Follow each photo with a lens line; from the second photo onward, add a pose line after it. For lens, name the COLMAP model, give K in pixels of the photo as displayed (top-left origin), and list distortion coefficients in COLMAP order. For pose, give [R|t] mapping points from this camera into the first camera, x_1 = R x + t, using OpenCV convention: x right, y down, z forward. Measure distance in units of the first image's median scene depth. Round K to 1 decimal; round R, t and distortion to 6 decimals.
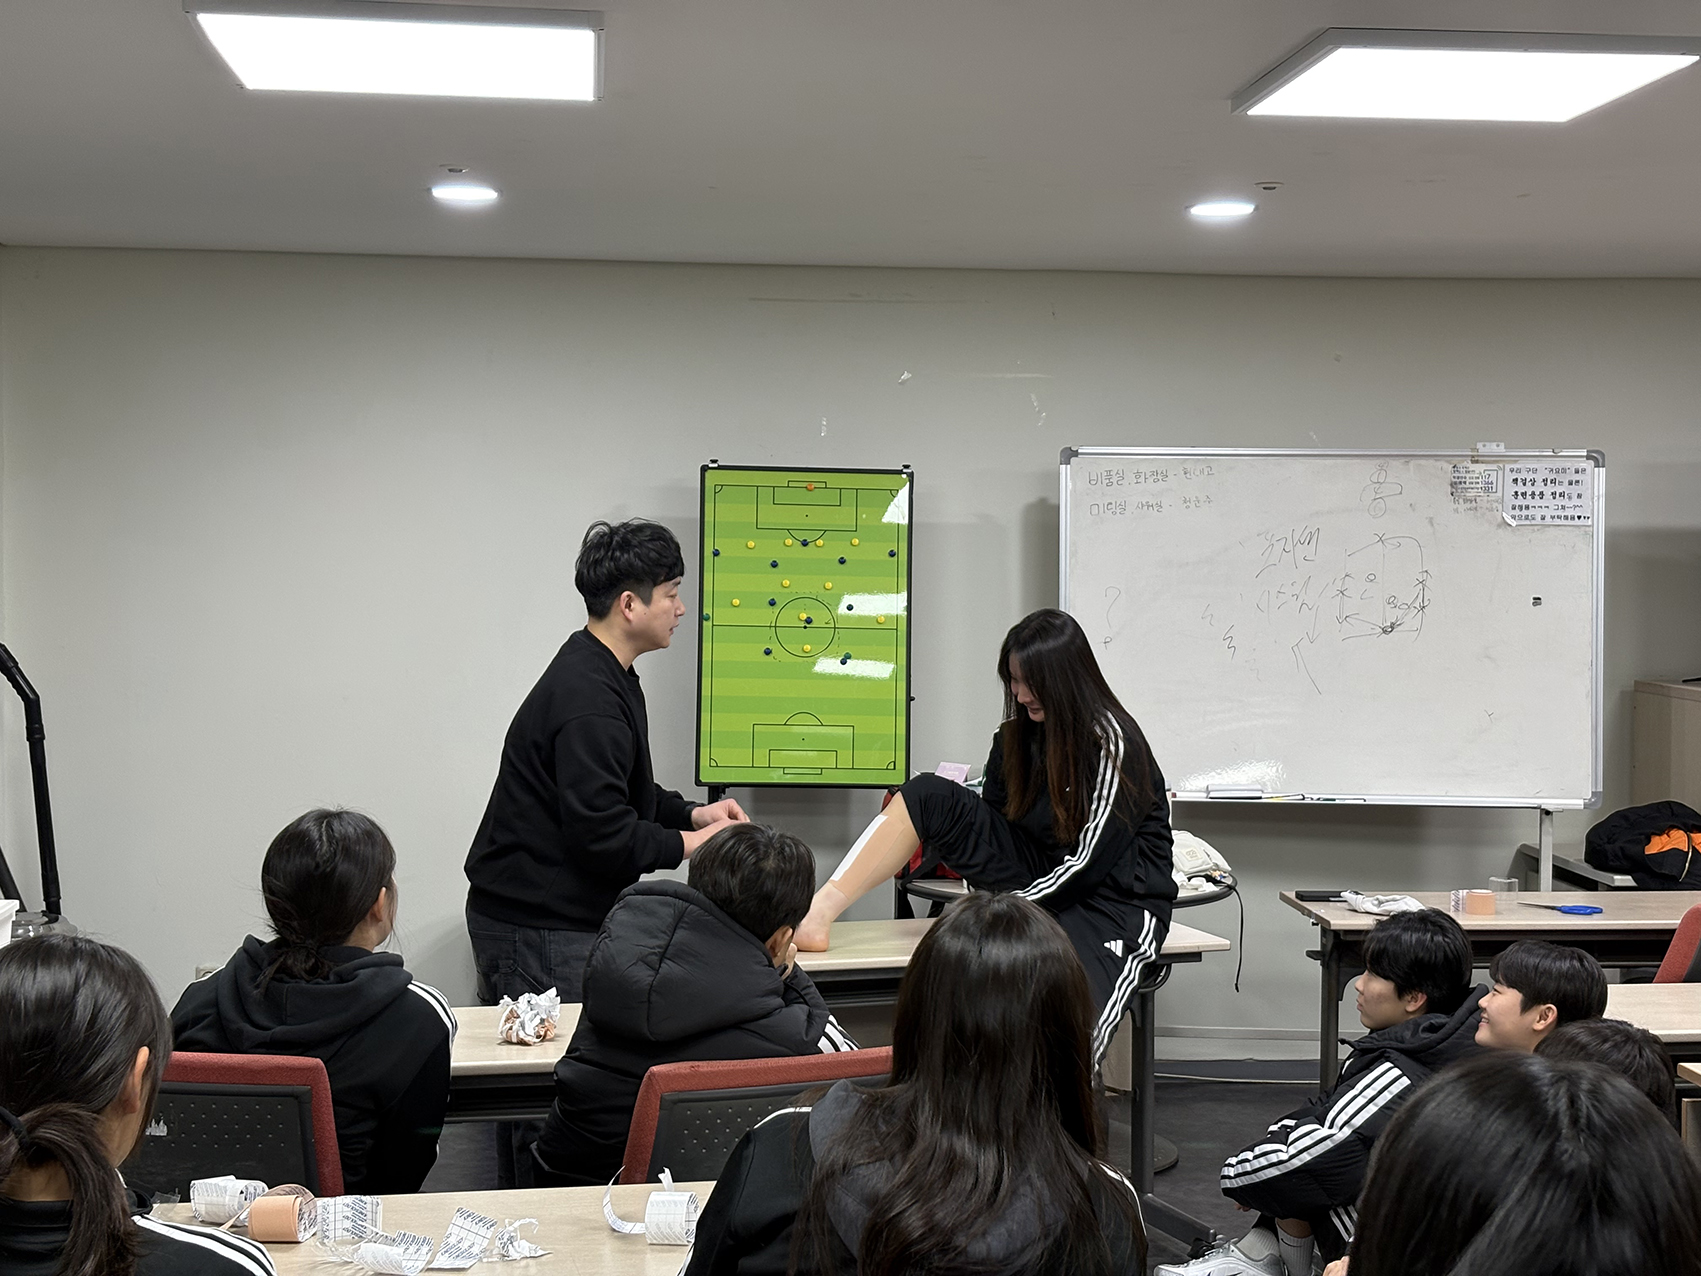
lens RADIAL K [[2481.3, 0, 838.4], [0, 2481.3, 626.3], [0, 0, 1]] dist [0.103365, 0.000000]
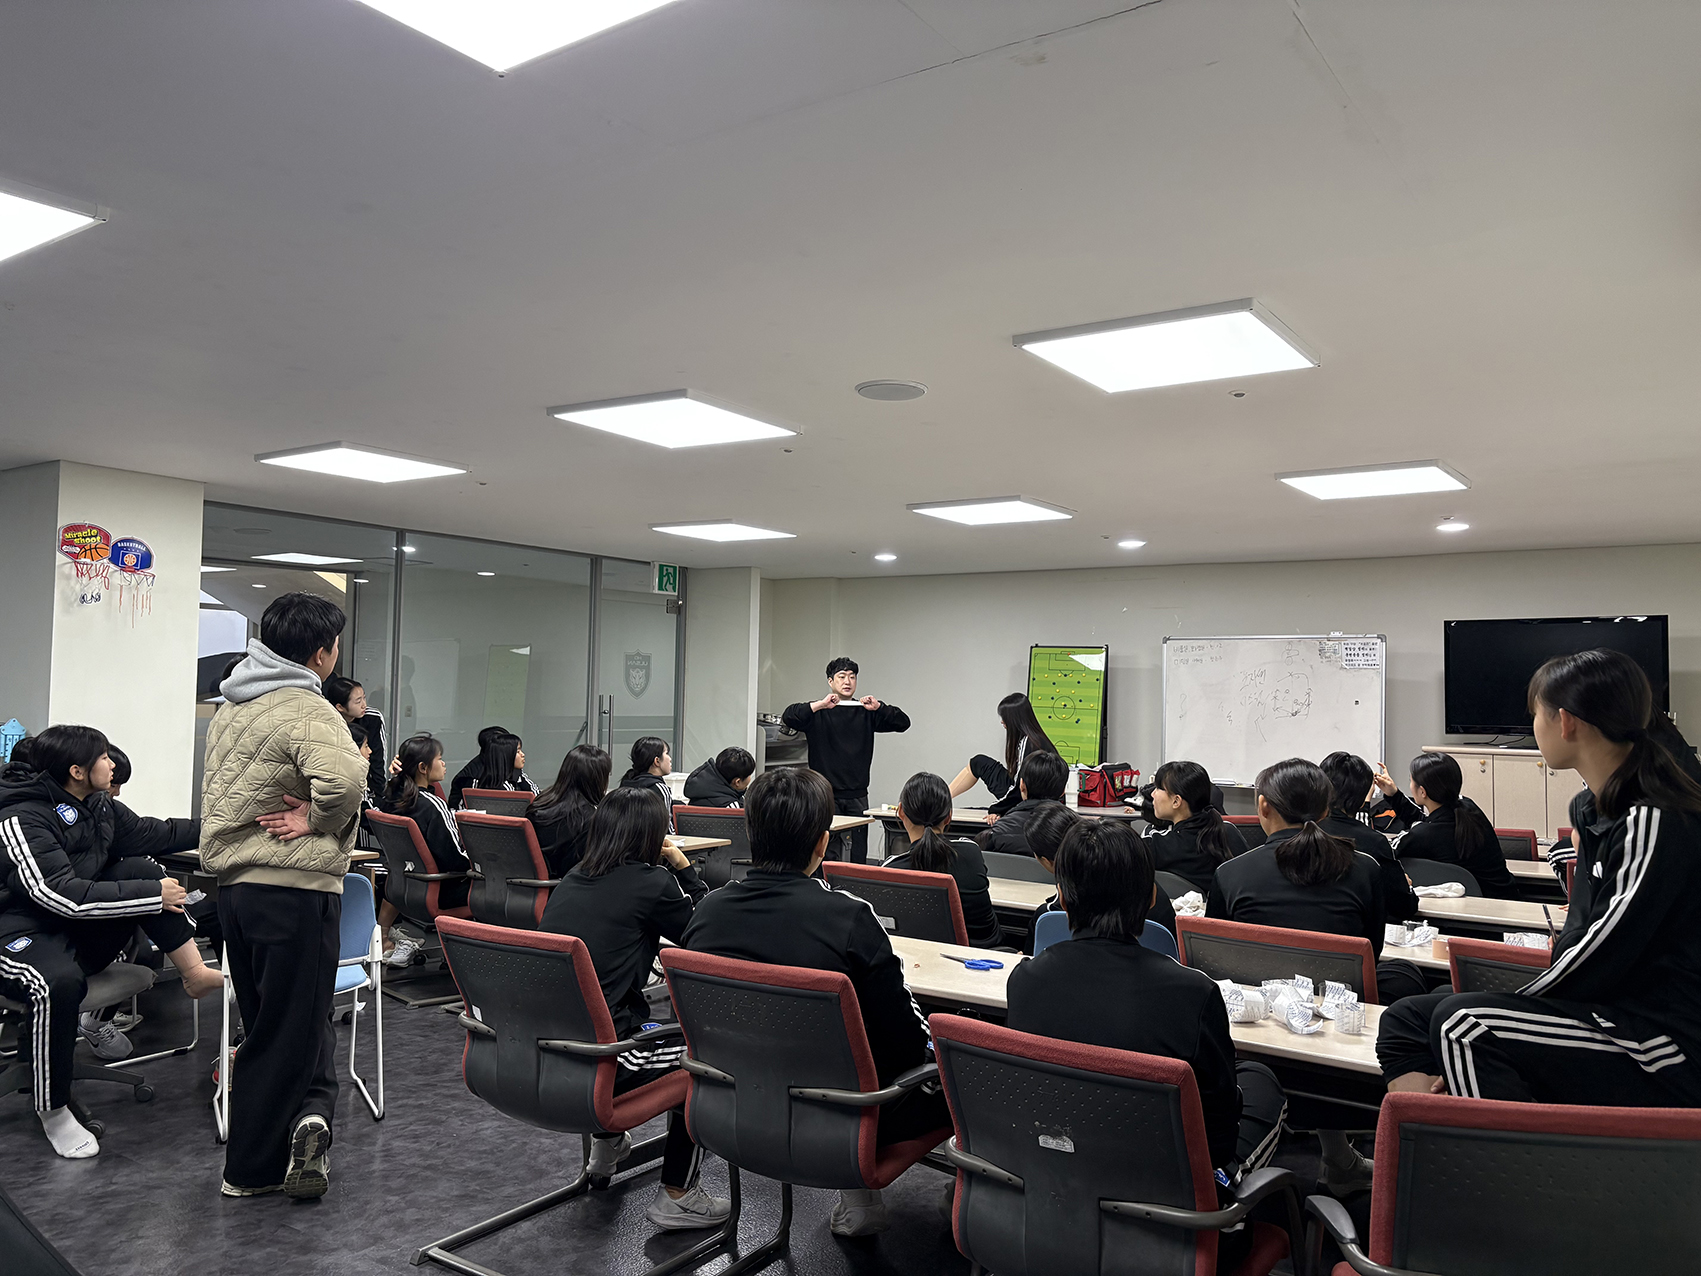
lens RADIAL K [[1277.2, 0, 852.9], [0, 1277.2, 642.4], [0, 0, 1]] dist [0.046582, -0.047583]
pose [[0.768158, -0.016482, -0.640048, 0.666686], [-0.033127, 0.997307, -0.065439, 0.026180], [0.639402, 0.071470, 0.765543, -0.162832]]
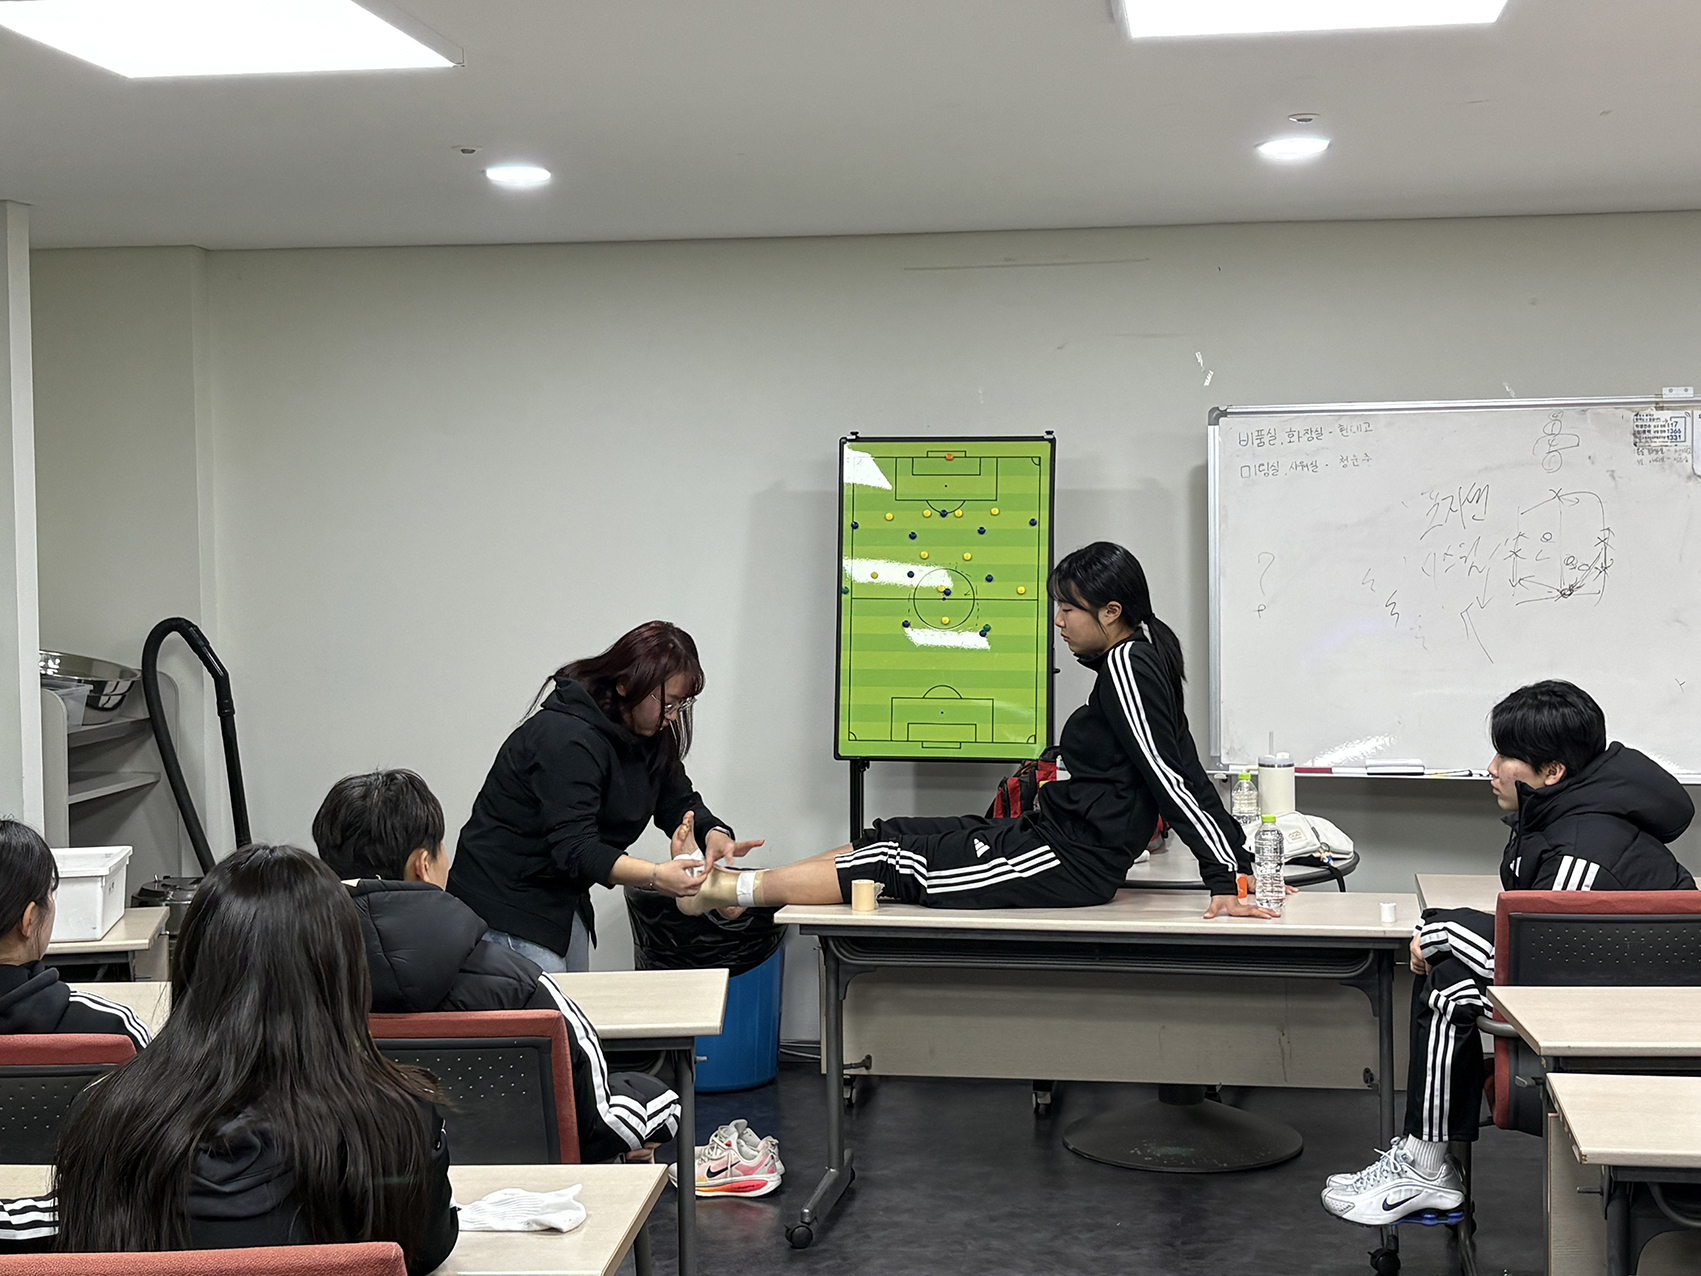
lens RADIAL K [[2434.6, 0, 854.0], [0, 2434.6, 637.9], [0, 0, 1]] dist [0.067802, 0.000000]
pose [[0.972341, -0.010354, -0.233336, 0.176170], [0.013306, 0.999850, 0.011081, 0.004592], [0.233186, -0.013879, 0.972333, 0.052914]]
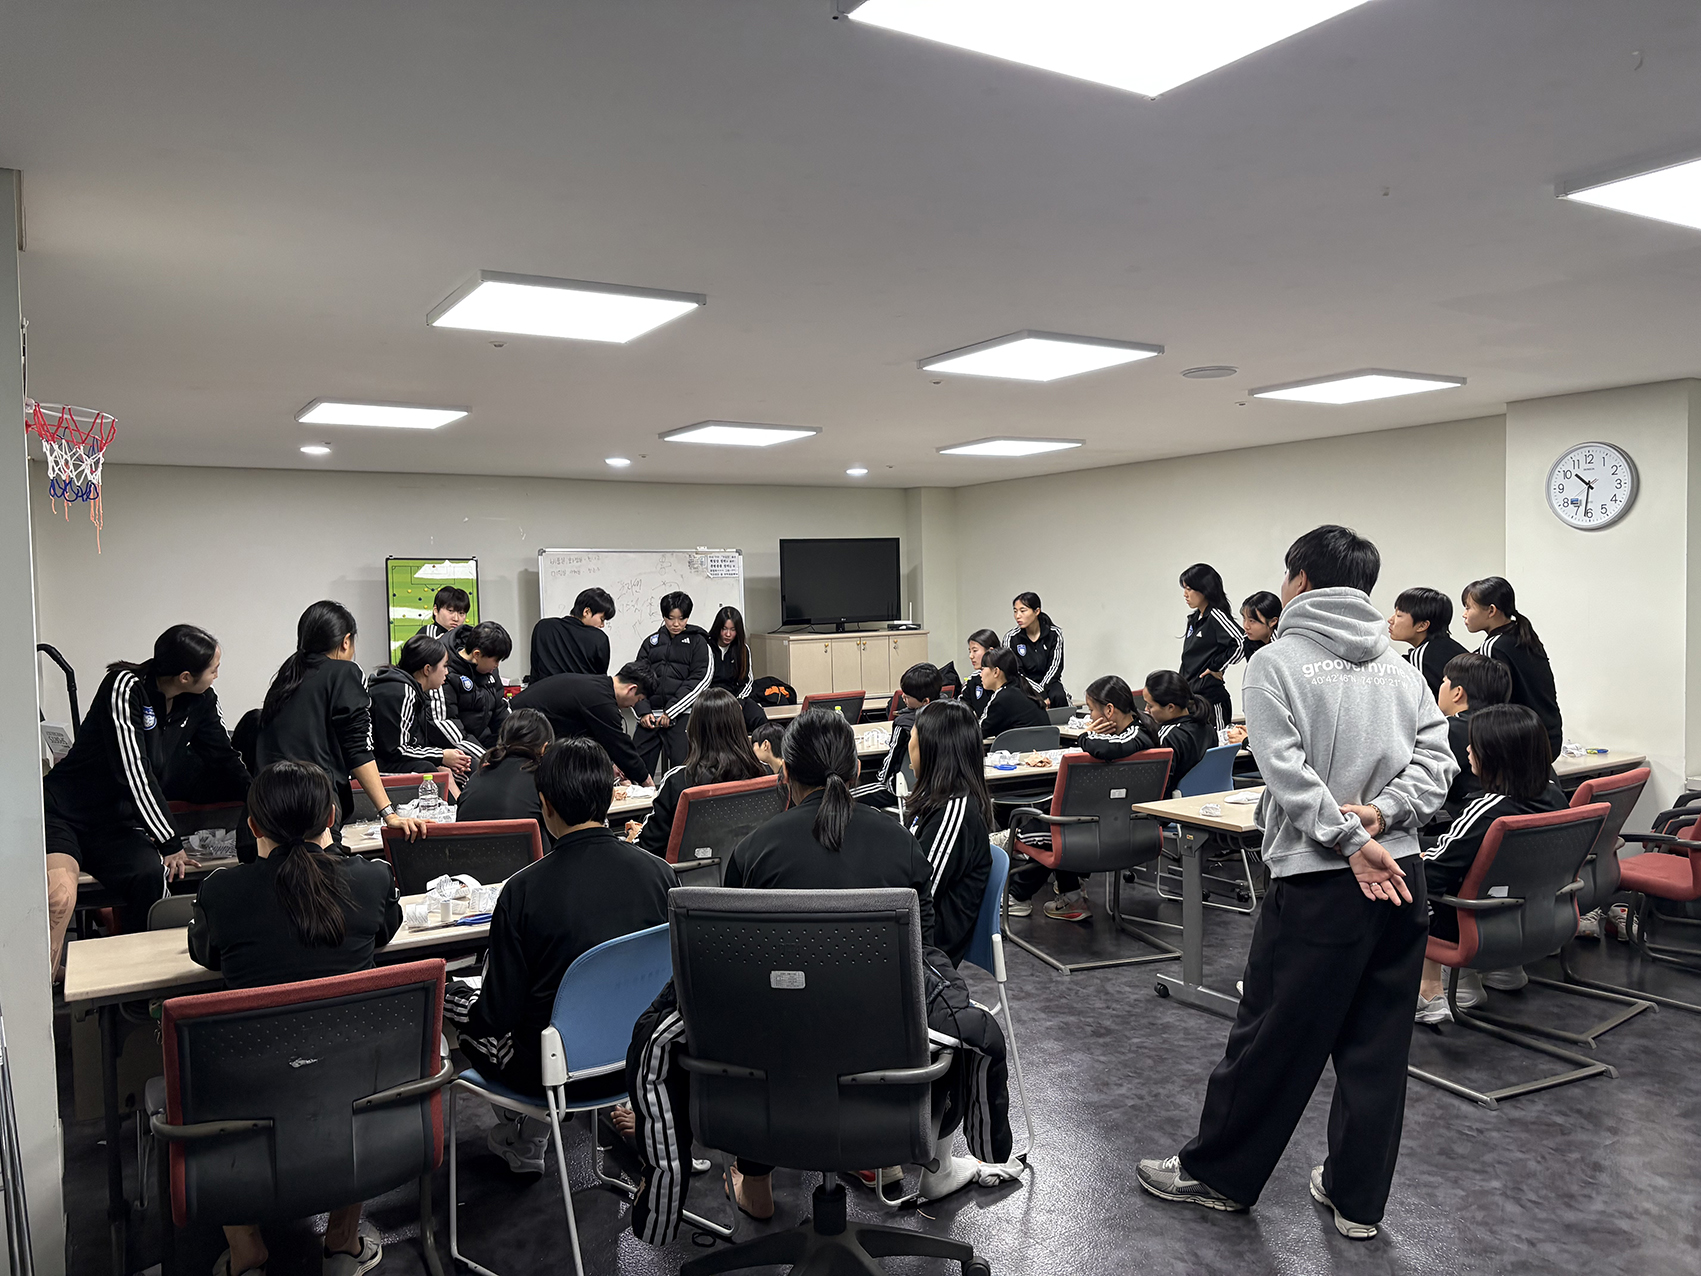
lens RADIAL K [[1277.2, 0, 838.0], [0, 1277.2, 655.4], [0, 0, 1]] dist [0.046582, -0.047583]
pose [[0.894125, -0.048350, 0.445200, -0.217879], [0.040064, 0.998804, 0.028010, 0.009986], [-0.446022, -0.007208, 0.894993, -0.277123]]
